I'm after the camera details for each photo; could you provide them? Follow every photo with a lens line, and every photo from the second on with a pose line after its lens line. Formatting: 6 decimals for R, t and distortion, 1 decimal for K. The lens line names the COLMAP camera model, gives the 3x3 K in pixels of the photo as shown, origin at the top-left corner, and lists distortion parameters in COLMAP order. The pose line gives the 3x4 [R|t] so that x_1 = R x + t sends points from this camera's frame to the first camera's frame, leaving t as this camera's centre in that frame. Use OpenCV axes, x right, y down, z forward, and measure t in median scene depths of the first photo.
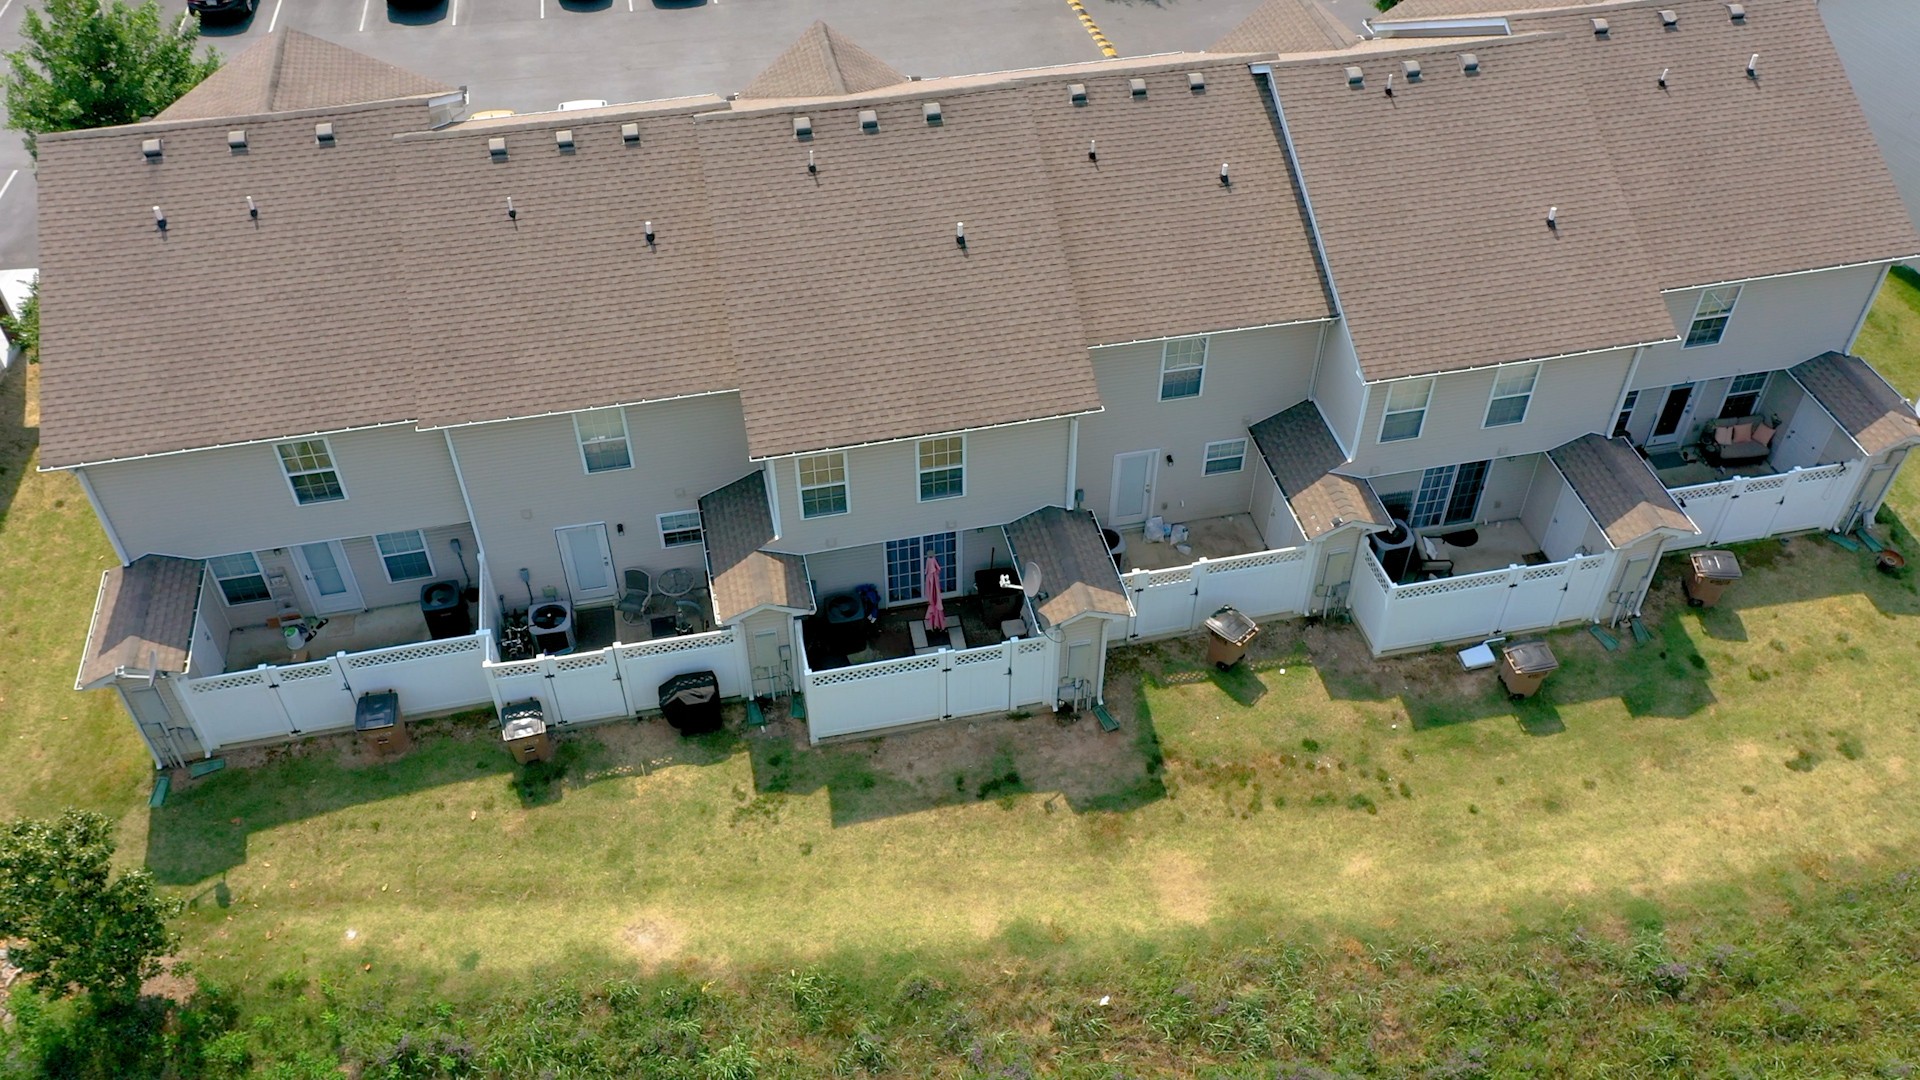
lens RADIAL K [[1528.3, 0, 954.3], [0, 1528.3, 530.6], [0, 0, 1]] dist [0.042382, -0.001413]
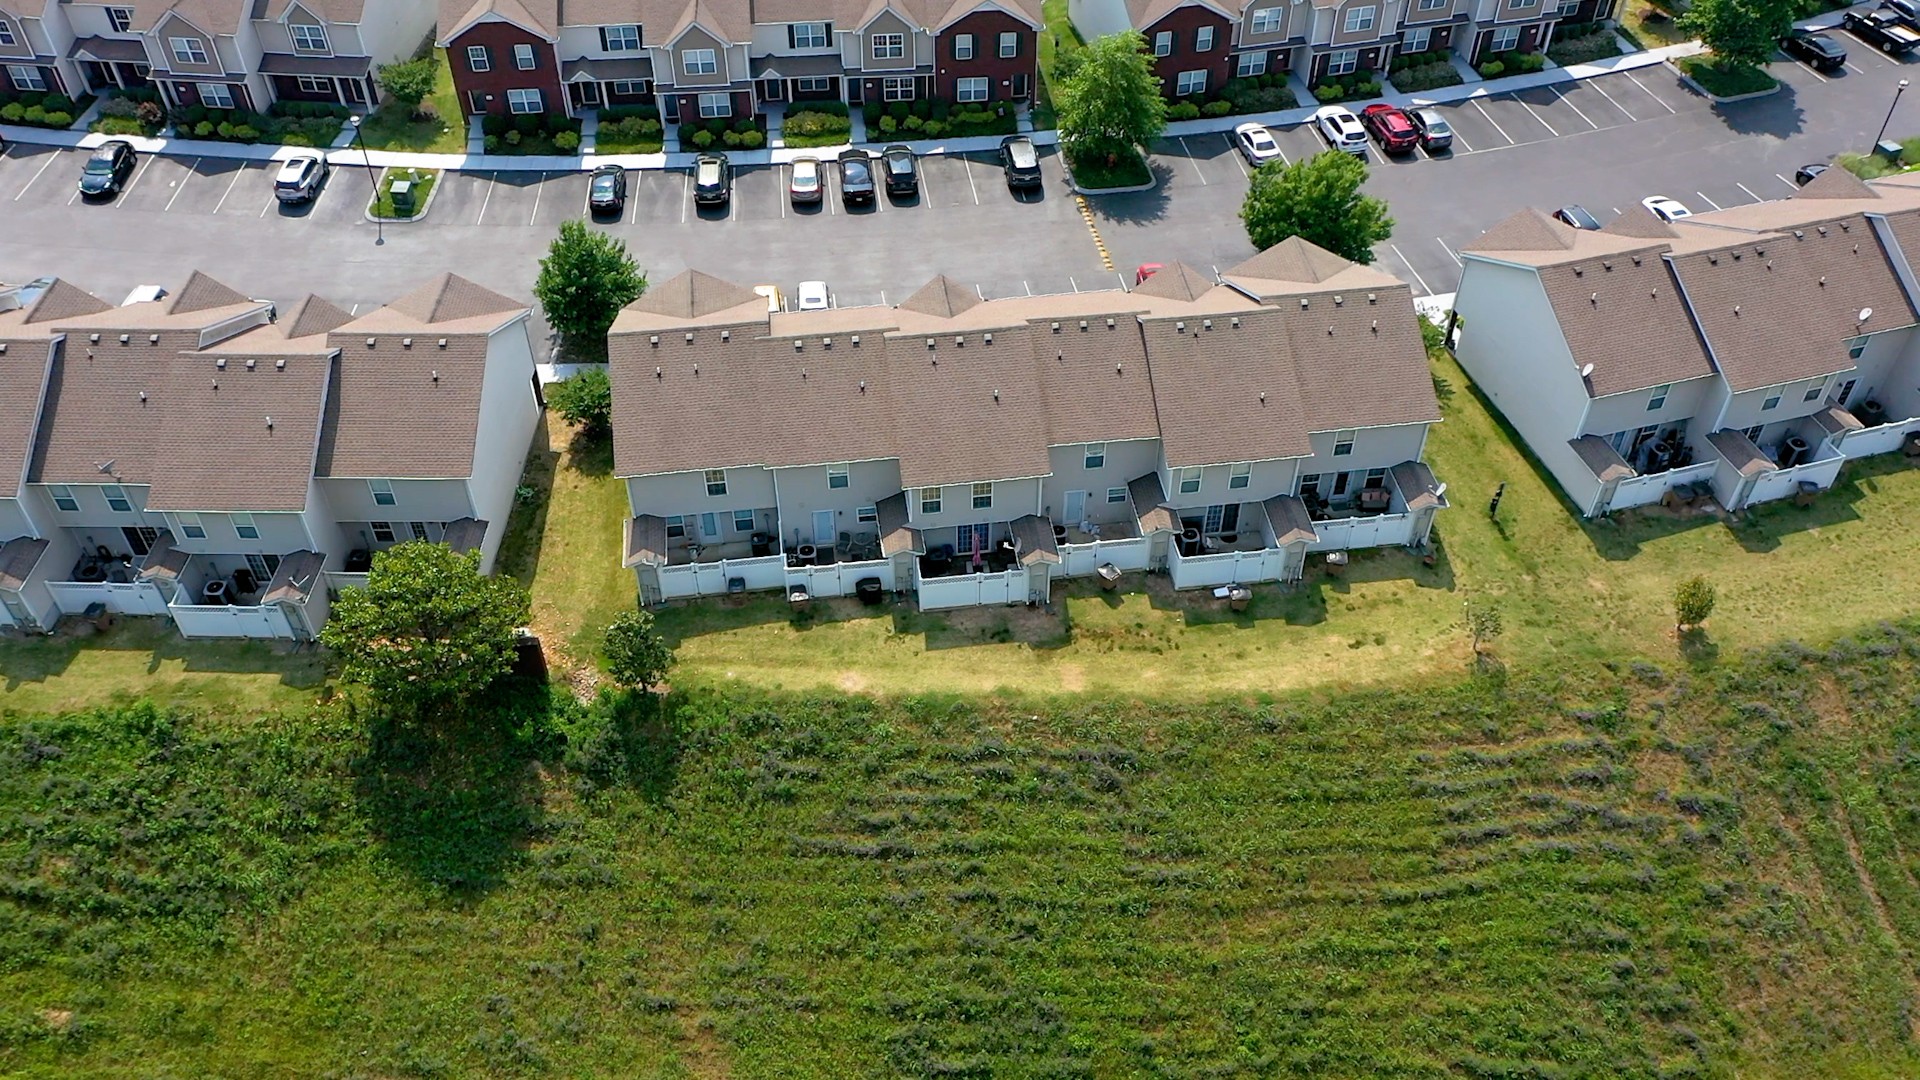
lens RADIAL K [[1528.3, 0, 961.8], [0, 1528.3, 540.0], [0, 0, 1]] dist [0.042382, -0.001413]
pose [[0.997052, 0.055534, -0.052948, 0.084765], [-0.054719, 0.998362, 0.016731, -0.010040], [0.053790, -0.013784, 0.998457, -1.286738]]
